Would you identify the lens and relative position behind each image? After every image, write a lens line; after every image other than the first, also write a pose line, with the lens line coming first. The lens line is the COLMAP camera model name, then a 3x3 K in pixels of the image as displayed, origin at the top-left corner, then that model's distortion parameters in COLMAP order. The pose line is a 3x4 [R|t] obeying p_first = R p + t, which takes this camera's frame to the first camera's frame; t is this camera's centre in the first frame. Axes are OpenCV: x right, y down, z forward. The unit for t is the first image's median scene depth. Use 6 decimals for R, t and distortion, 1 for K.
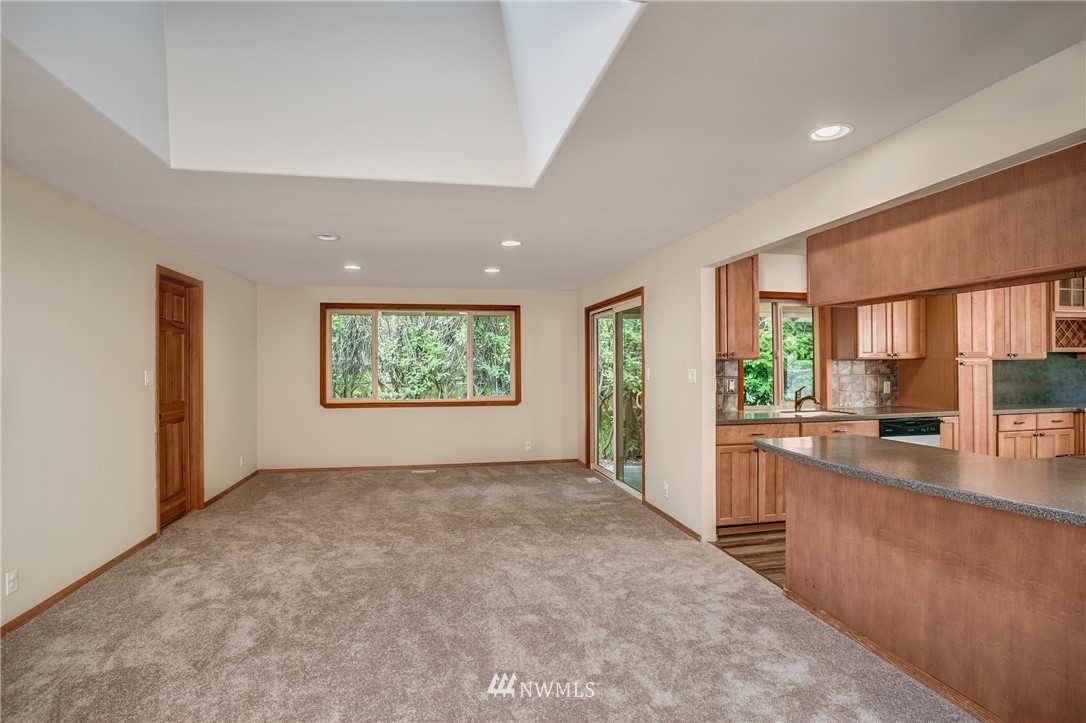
lens RADIAL K [[549.6, 0, 543.0], [0, 549.6, 361.5], [0, 0, 1]] dist [-0.034711, 0.000964]
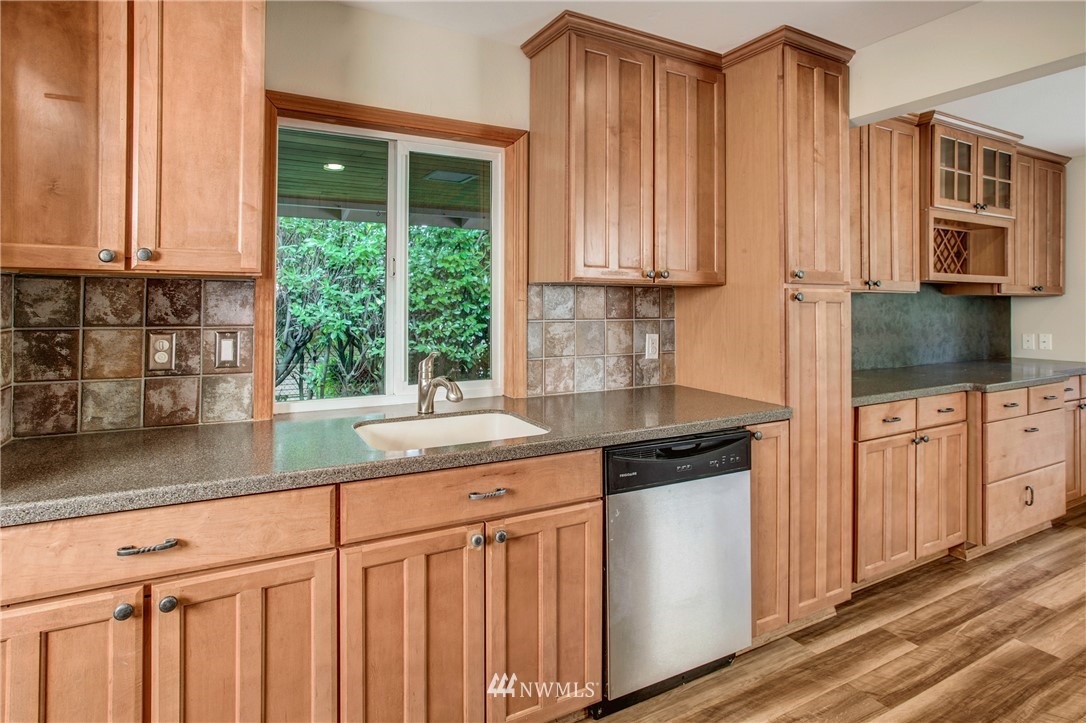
lens RADIAL K [[583.8, 0, 542.5], [0, 583.8, 288.7], [0, 0, 1]] dist [-0.046387, 0.016524]
pose [[0.956850, 0.020694, 0.289846, 0.405808], [-0.017623, 0.999758, -0.013200, 0.006173], [-0.290049, 0.007523, 0.956982, 0.555956]]
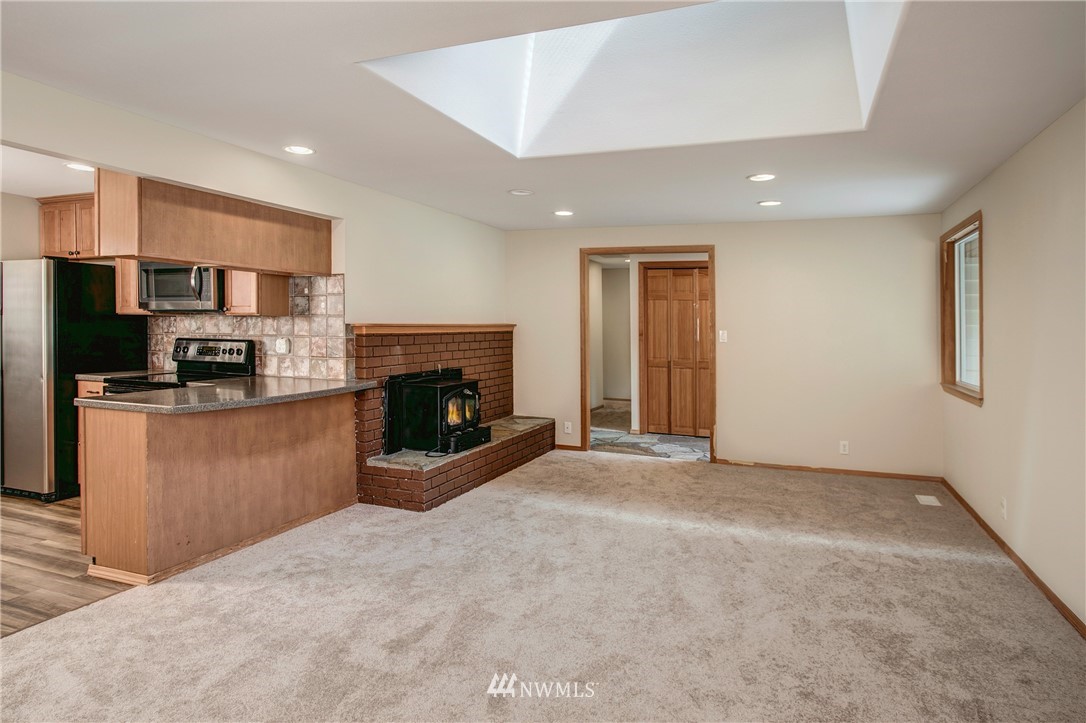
lens RADIAL K [[666.9, 0, 541.5], [0, 666.9, 324.0], [0, 0, 1]] dist [0.001097, 0.001407]
pose [[-0.836408, -0.005514, 0.548080, -0.406133], [-0.010098, 0.999935, -0.005349, 0.006470], [-0.548015, -0.010008, -0.836409, 0.942381]]
